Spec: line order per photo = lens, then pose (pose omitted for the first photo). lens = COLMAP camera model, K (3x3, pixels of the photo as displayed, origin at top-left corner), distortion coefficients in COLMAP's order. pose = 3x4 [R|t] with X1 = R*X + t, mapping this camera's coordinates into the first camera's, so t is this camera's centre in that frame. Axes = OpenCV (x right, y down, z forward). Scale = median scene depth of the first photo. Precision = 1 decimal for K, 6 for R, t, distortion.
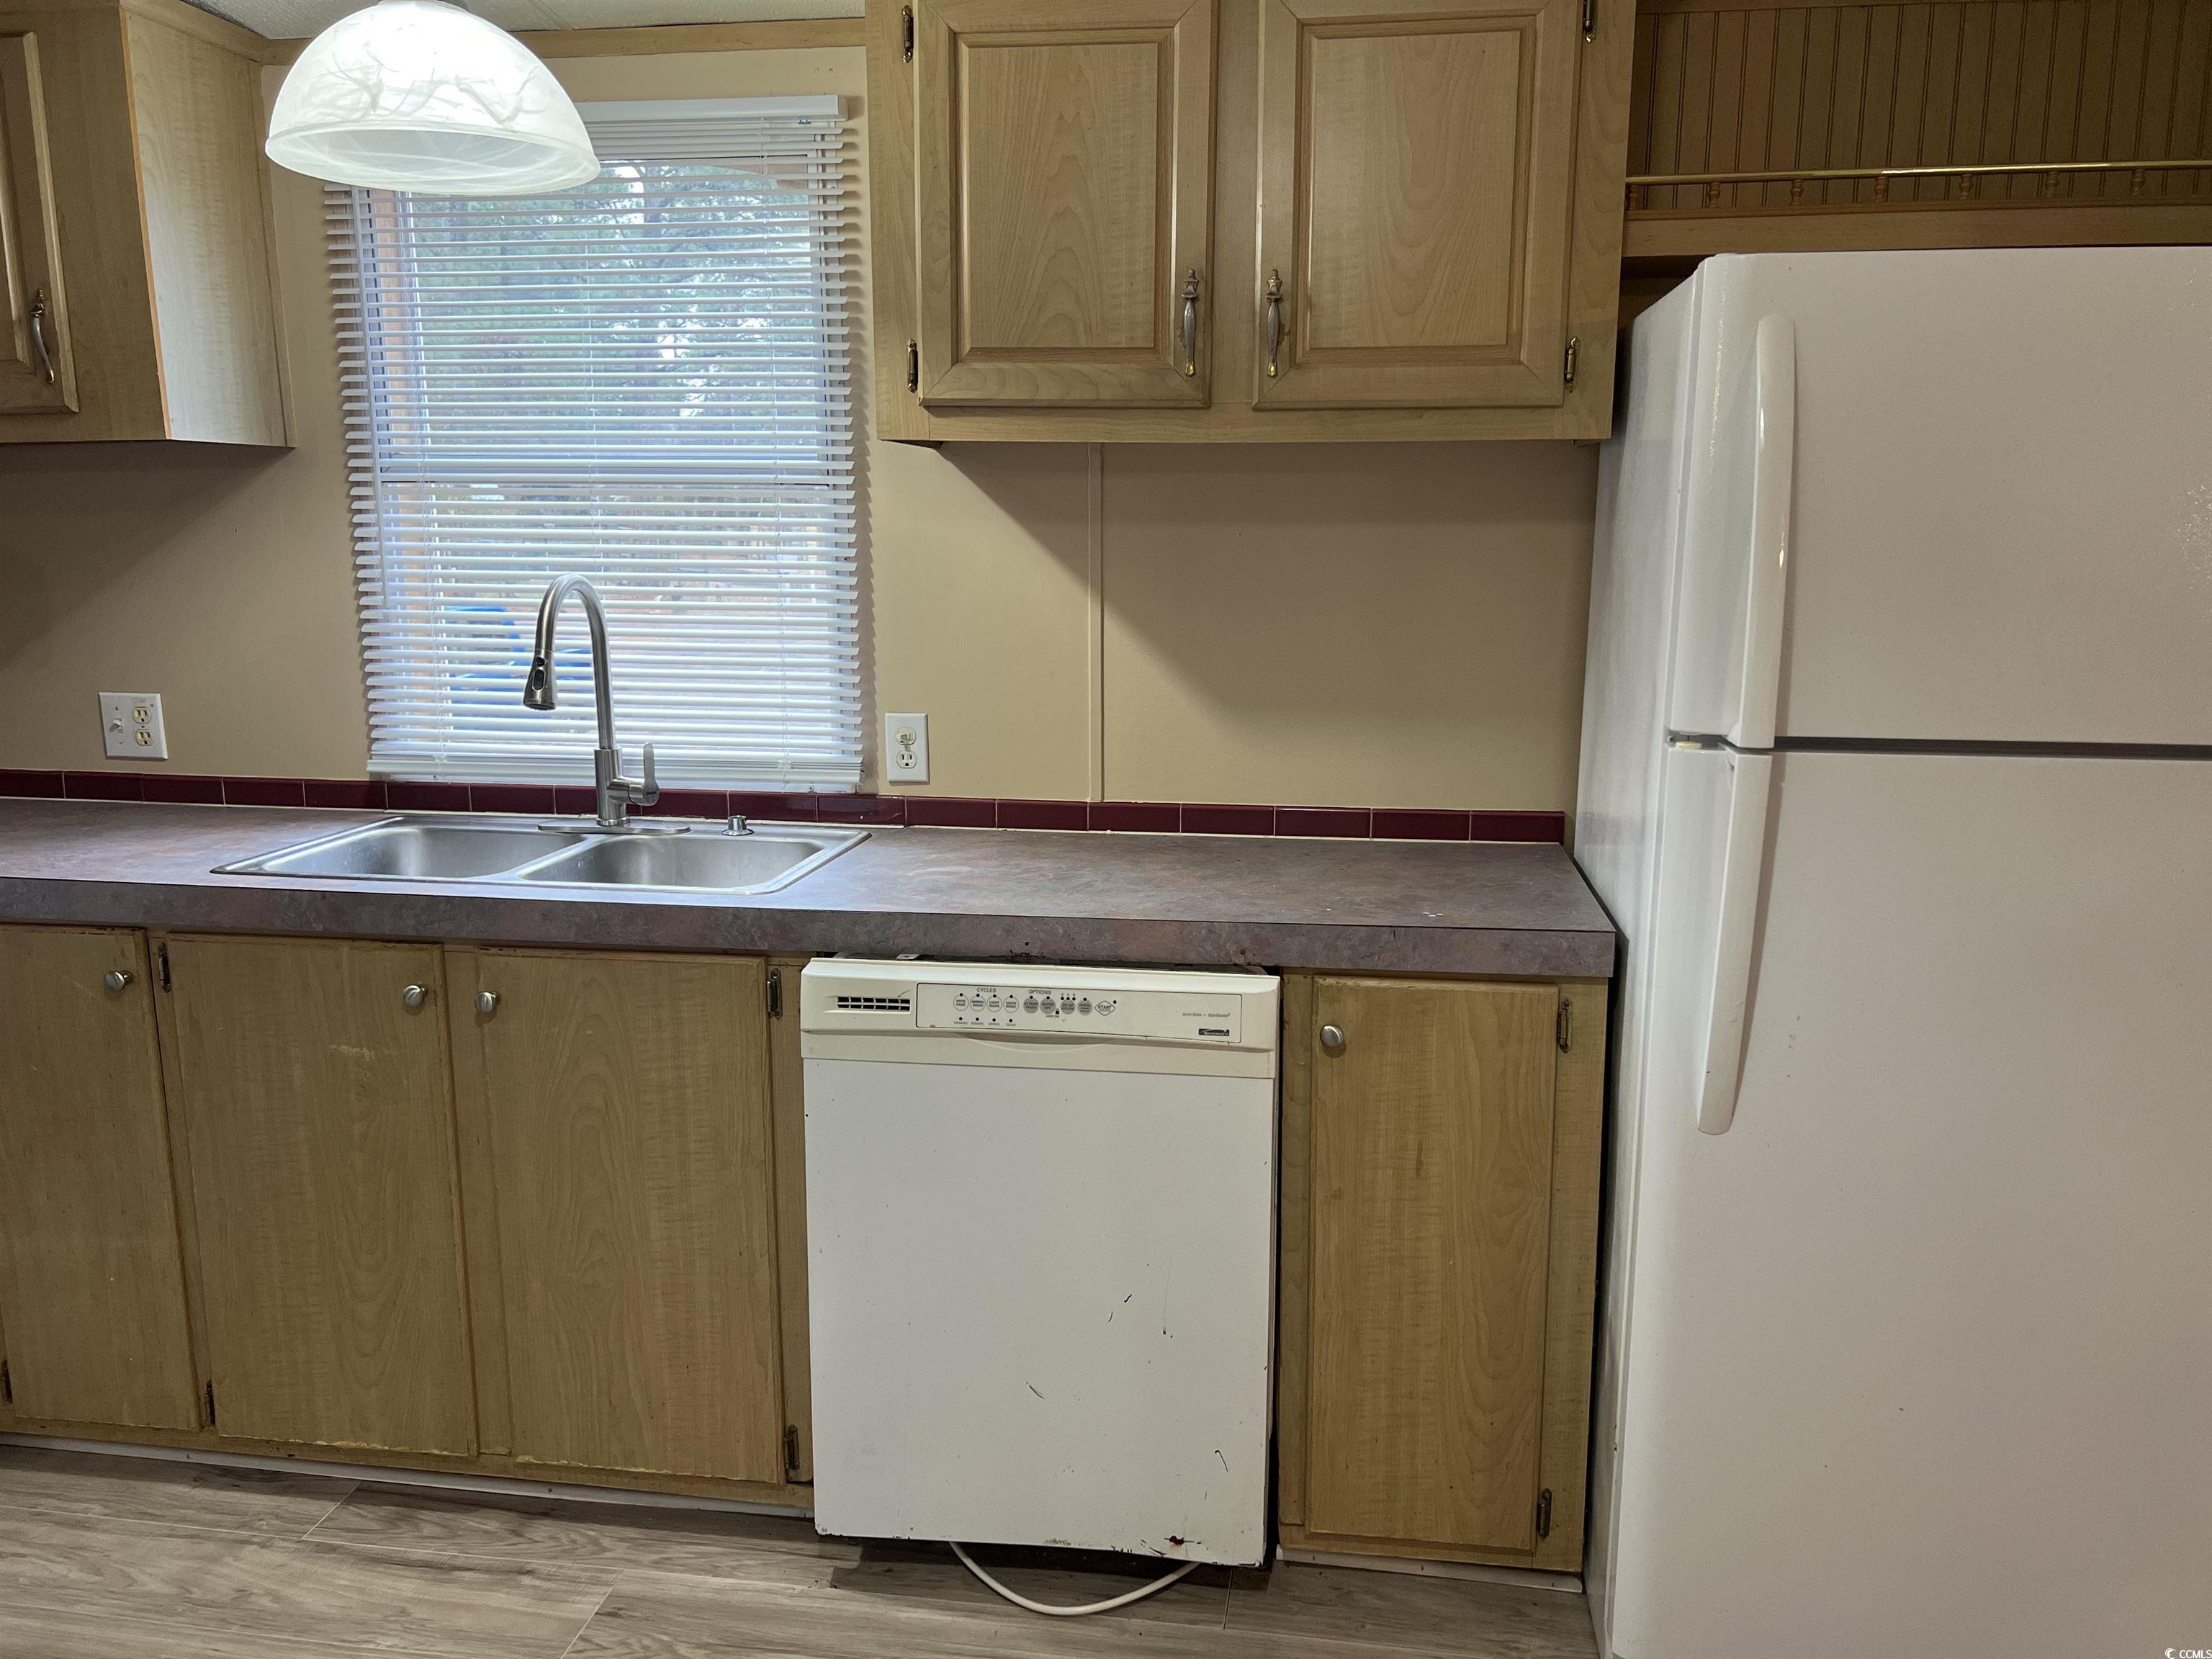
lens RADIAL K [[1822.3, 0, 1106.0], [0, 1822.3, 829.5], [0, 0, 1]] dist [0.073945, -0.072403]
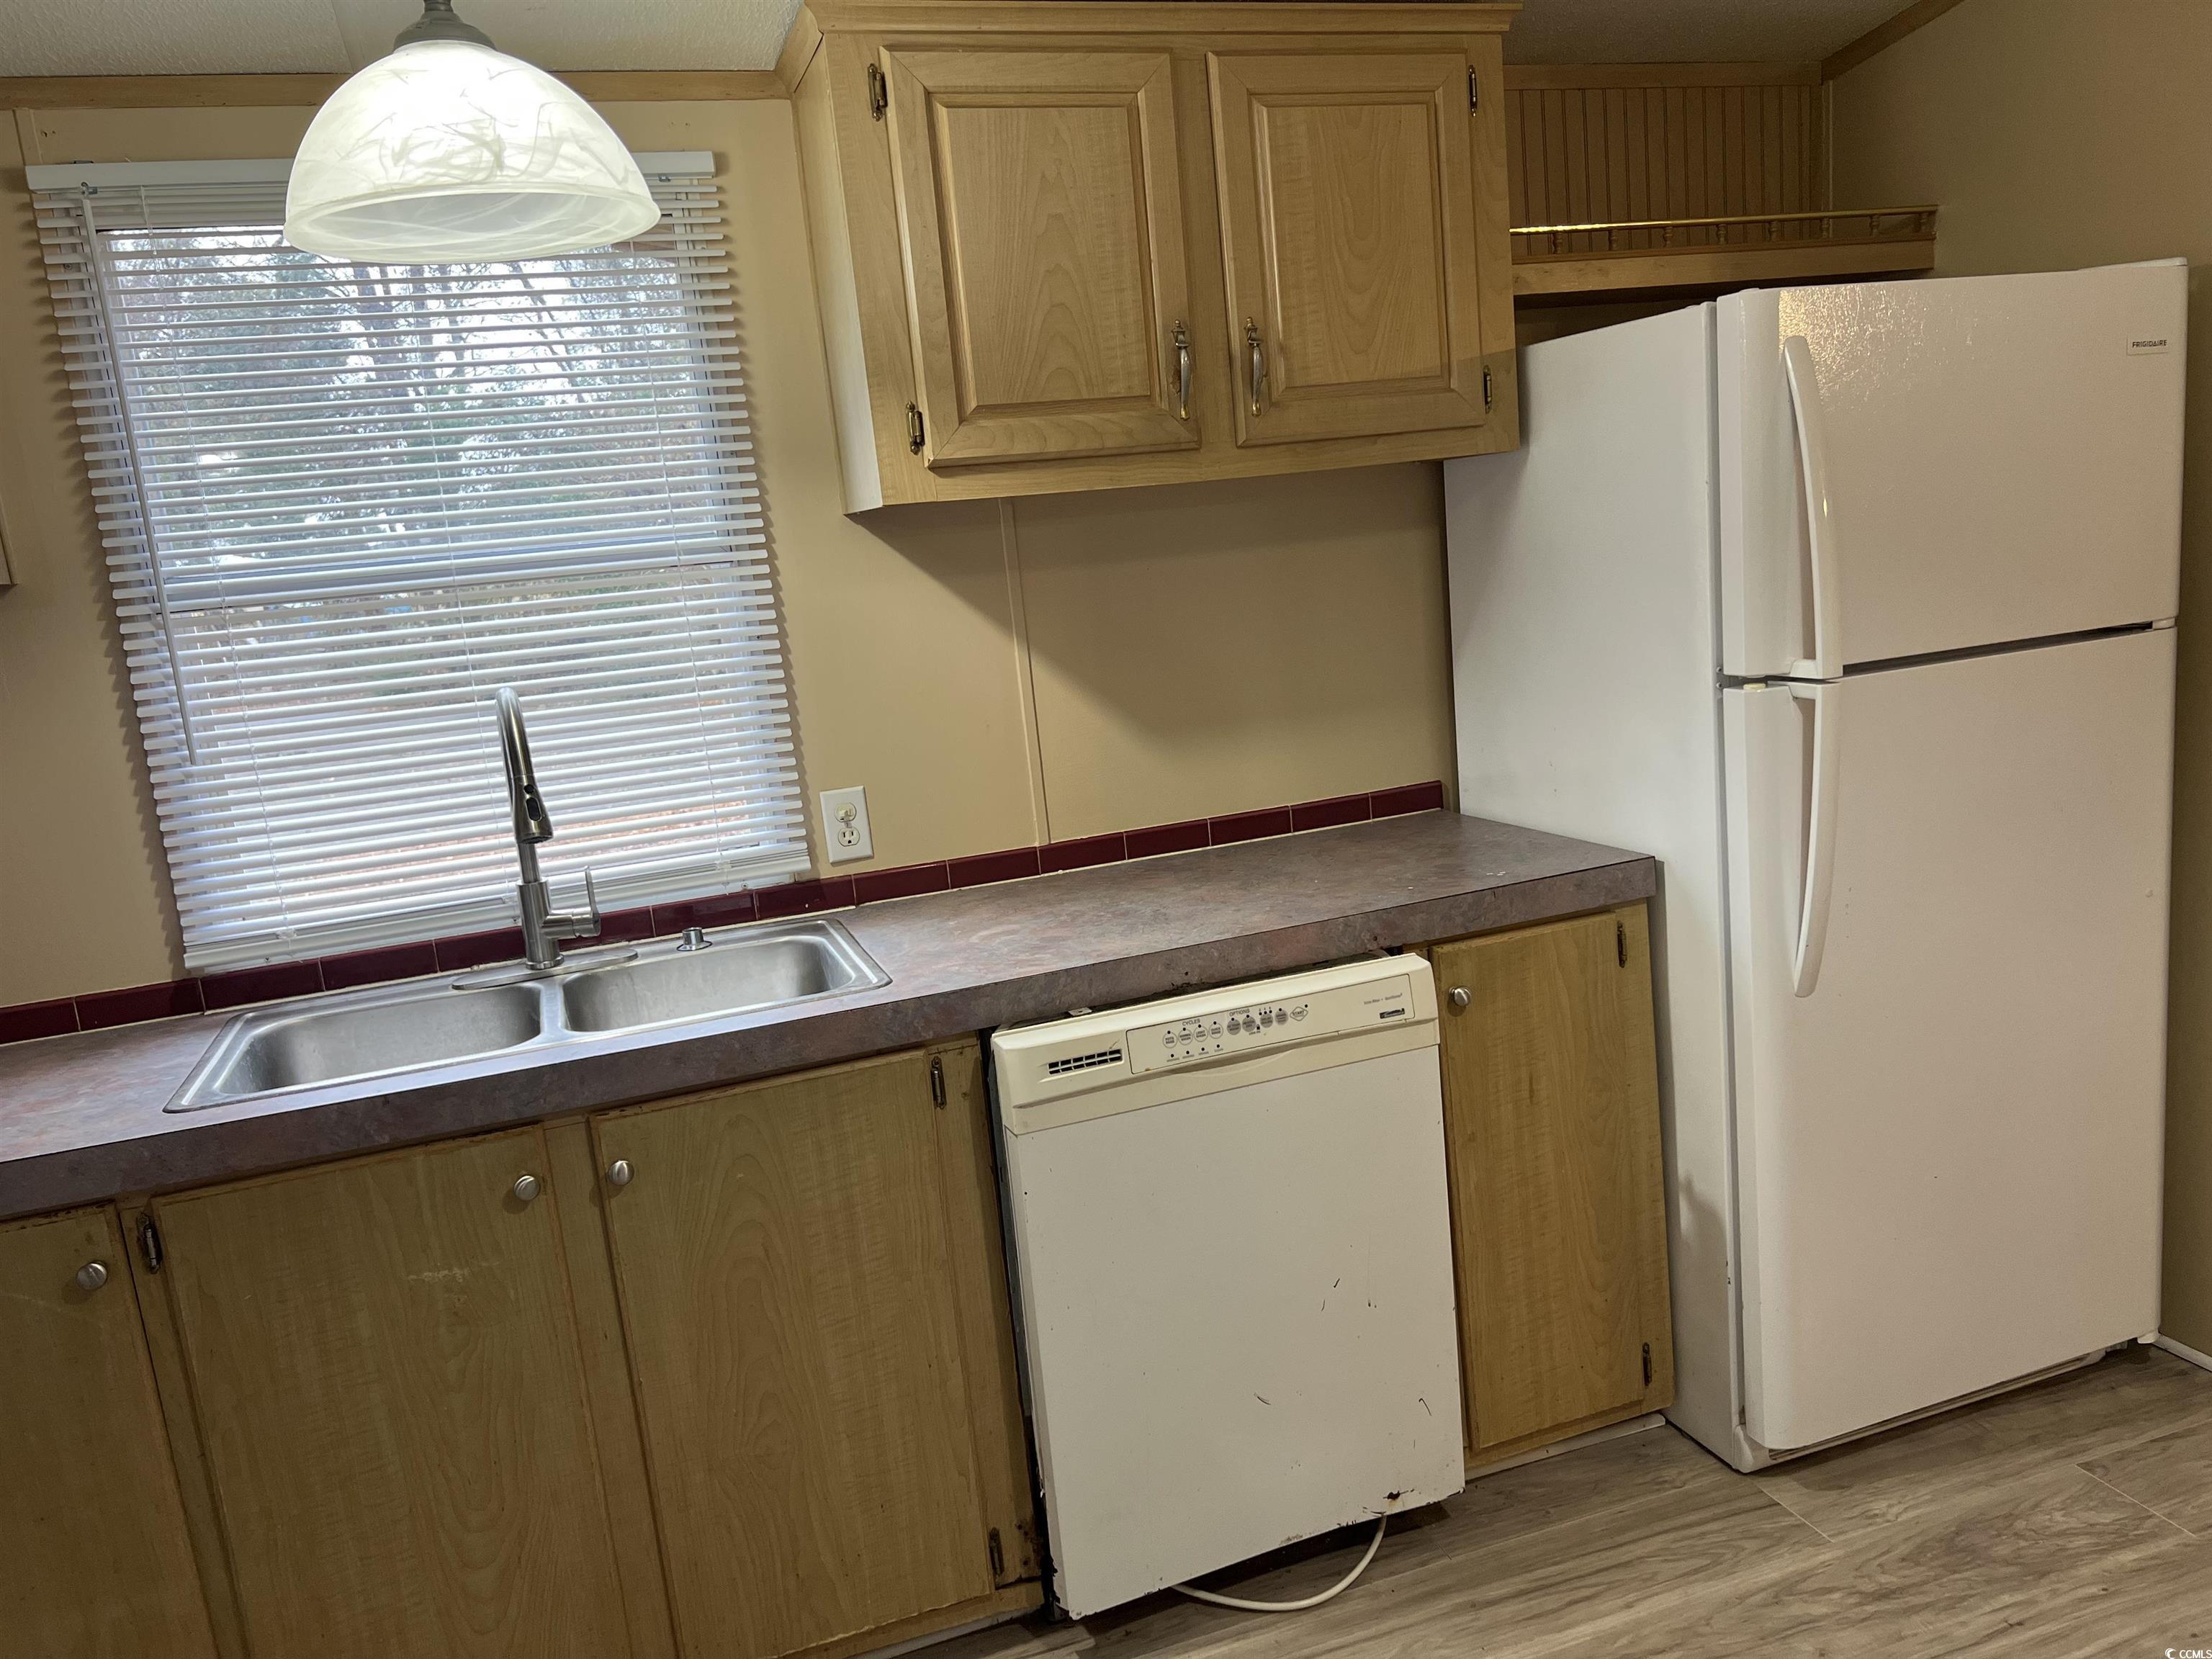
lens RADIAL K [[1828.0, 0, 1106.0], [0, 1828.0, 829.5], [0, 0, 1]] dist [0.093320, -0.108497]
pose [[0.863639, -0.166293, 0.475894, -0.541067], [0.178805, 0.983696, 0.019246, -0.043771], [-0.471335, 0.068471, 0.879292, 0.105496]]
